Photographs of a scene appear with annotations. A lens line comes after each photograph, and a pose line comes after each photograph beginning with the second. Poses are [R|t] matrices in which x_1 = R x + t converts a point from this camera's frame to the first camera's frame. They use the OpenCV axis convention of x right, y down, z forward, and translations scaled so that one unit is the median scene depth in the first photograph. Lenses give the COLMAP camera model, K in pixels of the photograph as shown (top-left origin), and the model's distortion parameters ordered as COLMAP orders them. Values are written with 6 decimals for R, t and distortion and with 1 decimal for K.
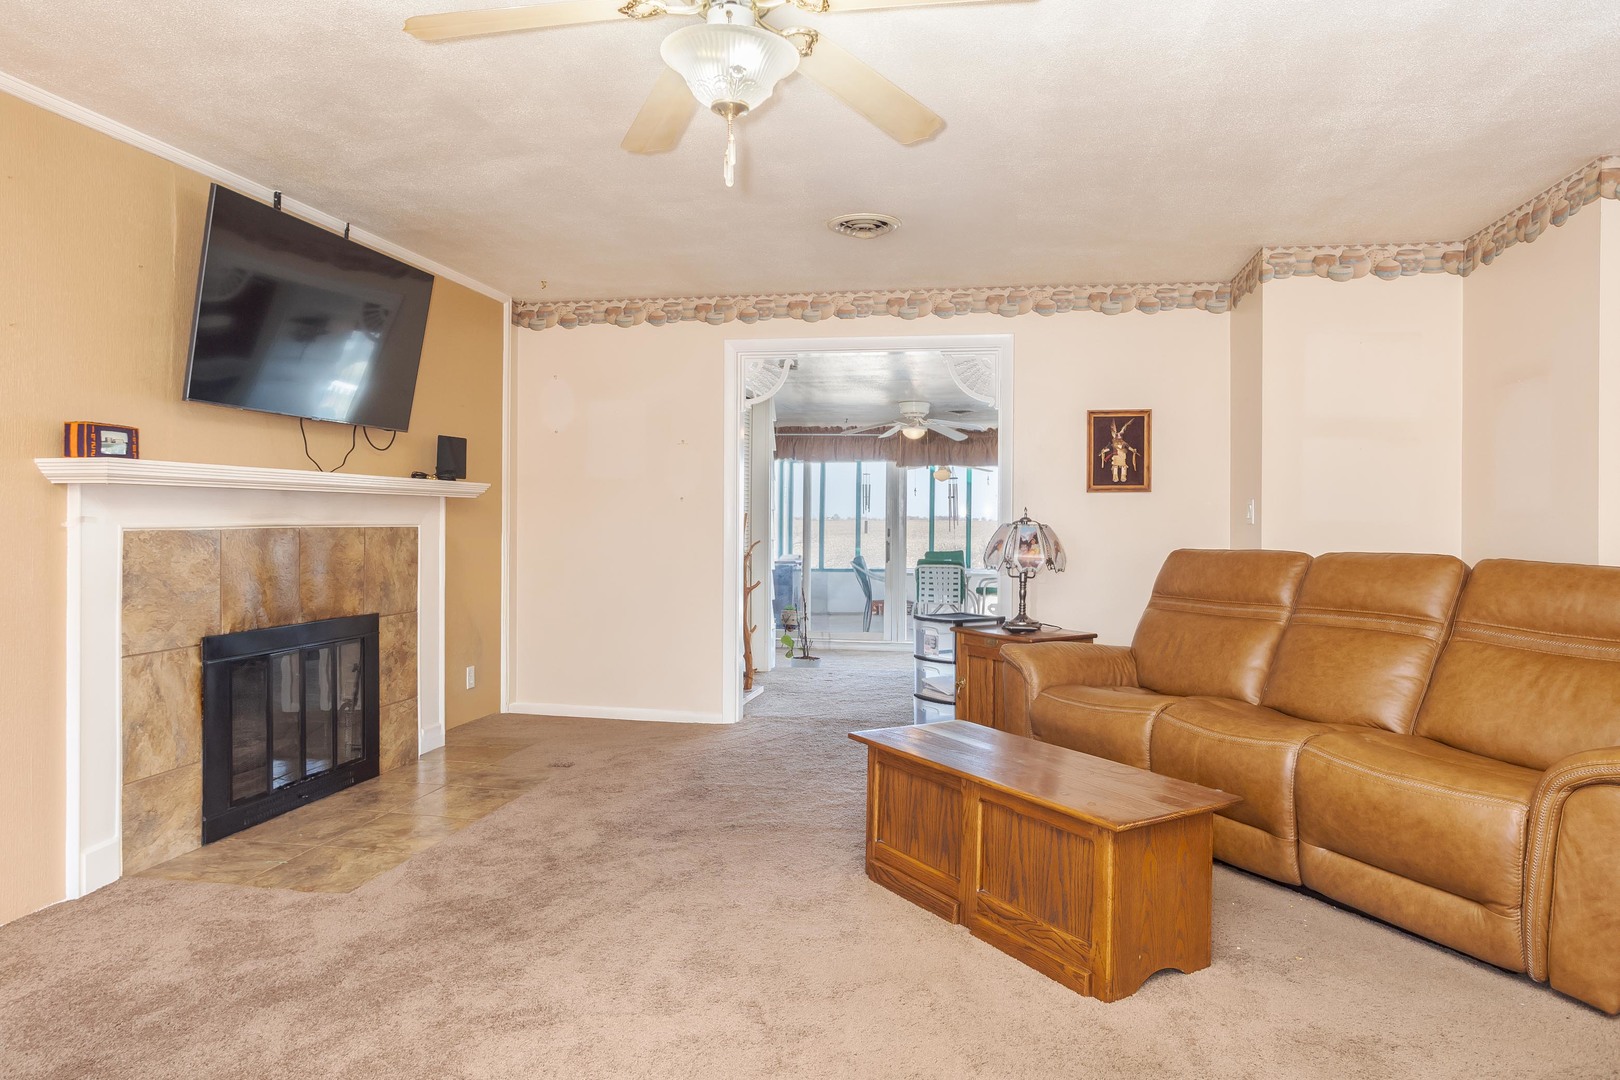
lens RADIAL K [[997.3, 0, 827.6], [0, 997.3, 513.7], [0, 0, 1]] dist [-0.029916, 0.025802]
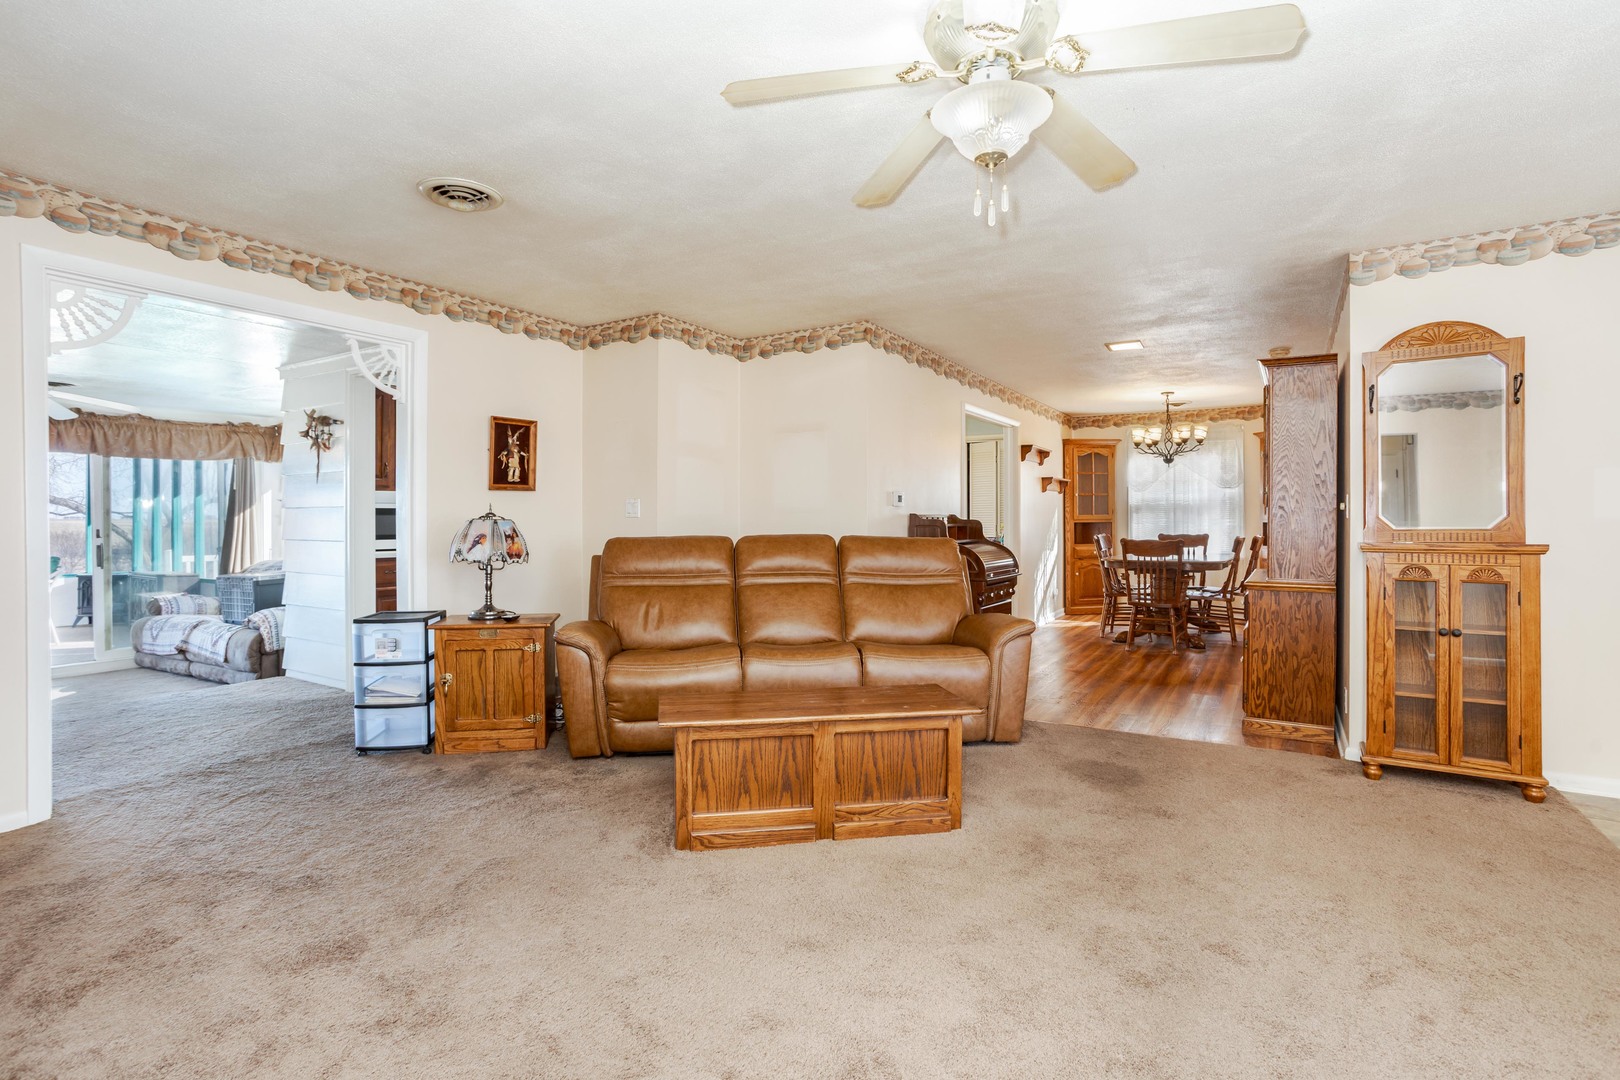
lens RADIAL K [[788.7, 0, 813.8], [0, 788.7, 526.0], [0, 0, 1]] dist [-0.046374, 0.026146]
pose [[0.366057, -0.017699, 0.930424, -0.515356], [-0.001800, 0.999804, 0.019726, 0.000747], [-0.930591, -0.008895, 0.365953, 0.430756]]
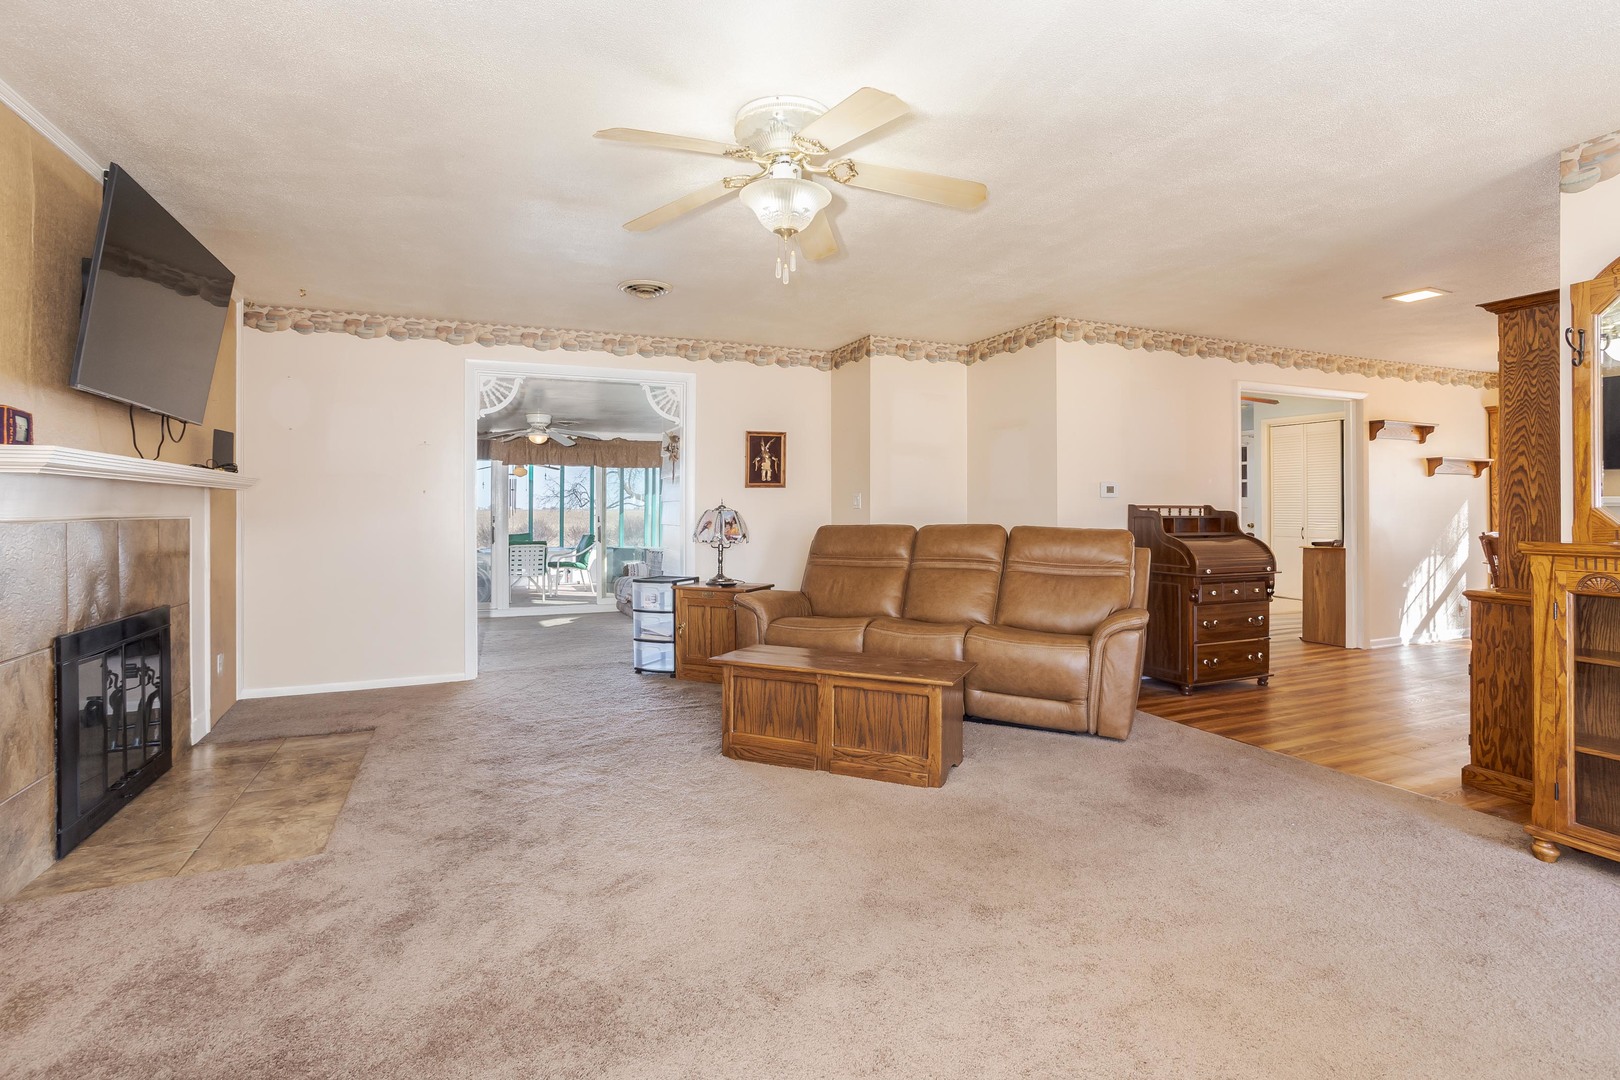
lens RADIAL K [[788.7, 0, 804.2], [0, 788.7, 505.1], [0, 0, 1]] dist [-0.046374, 0.026146]
pose [[0.836863, -0.005948, 0.547380, -0.363979], [0.004522, 0.999982, 0.003953, -0.000784], [-0.547394, -0.000832, 0.836875, -0.002755]]
